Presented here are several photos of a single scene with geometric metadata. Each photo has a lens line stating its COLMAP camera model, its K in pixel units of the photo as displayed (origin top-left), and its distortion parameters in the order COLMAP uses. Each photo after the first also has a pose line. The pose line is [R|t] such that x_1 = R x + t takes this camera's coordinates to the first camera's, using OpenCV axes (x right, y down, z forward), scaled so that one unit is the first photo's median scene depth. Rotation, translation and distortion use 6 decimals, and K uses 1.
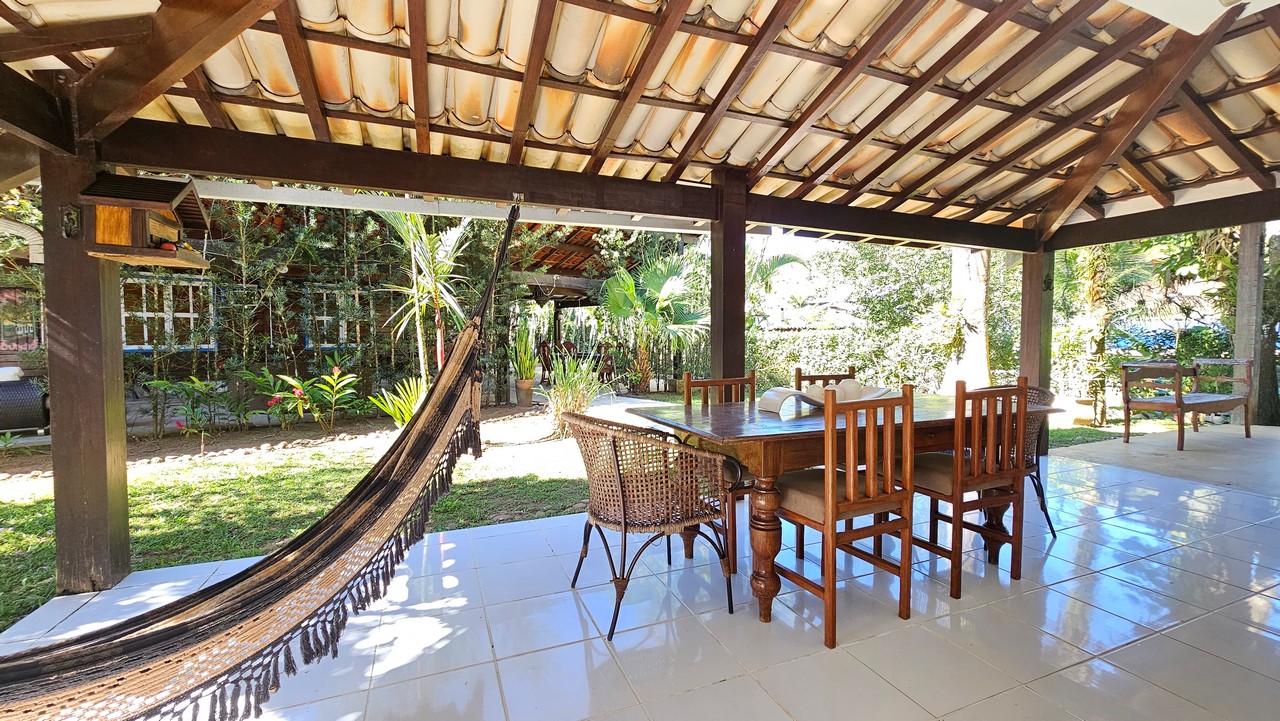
lens RADIAL K [[520.8, 0, 639.0], [0, 520.8, 357.0], [0, 0, 1]] dist [0.000230, 0.000946]
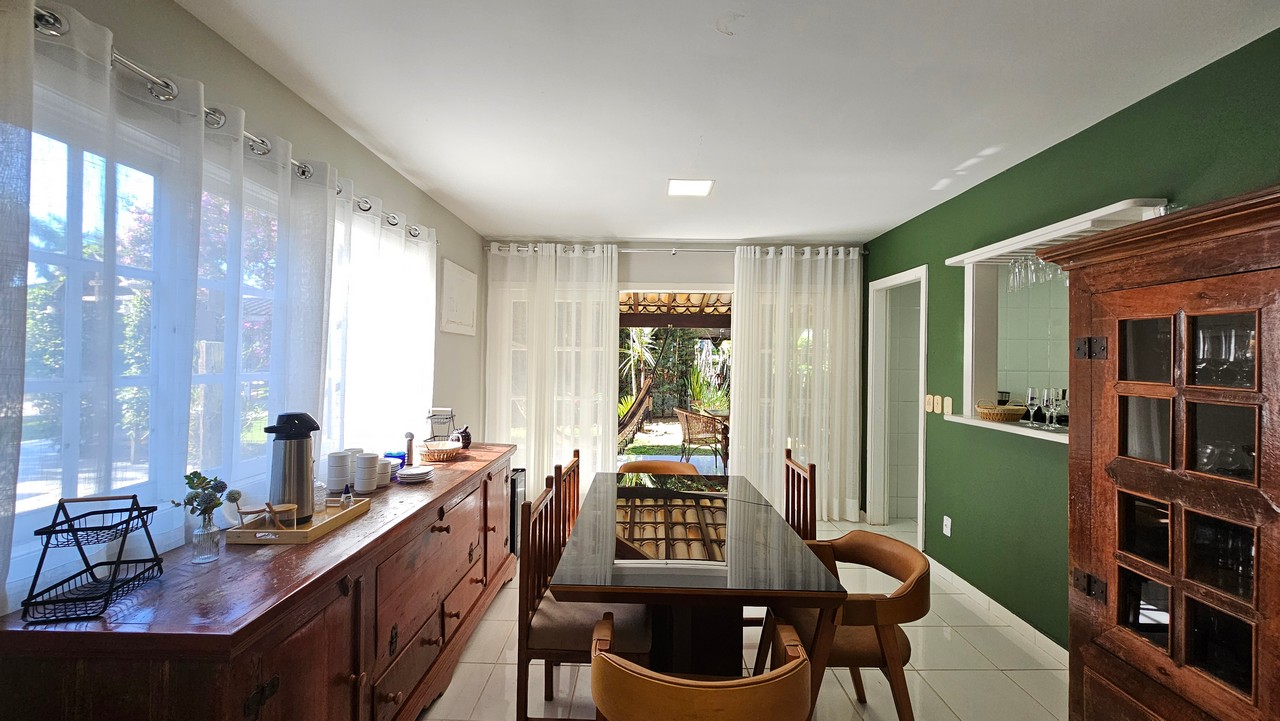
lens RADIAL K [[520.8, 0, 639.0], [0, 520.8, 357.0], [0, 0, 1]] dist [0.000230, 0.000946]
pose [[0.926804, 0.012033, -0.375352, 0.344039], [-0.031821, 0.998408, -0.046566, -0.015606], [0.374194, 0.055102, 0.925712, -0.833043]]
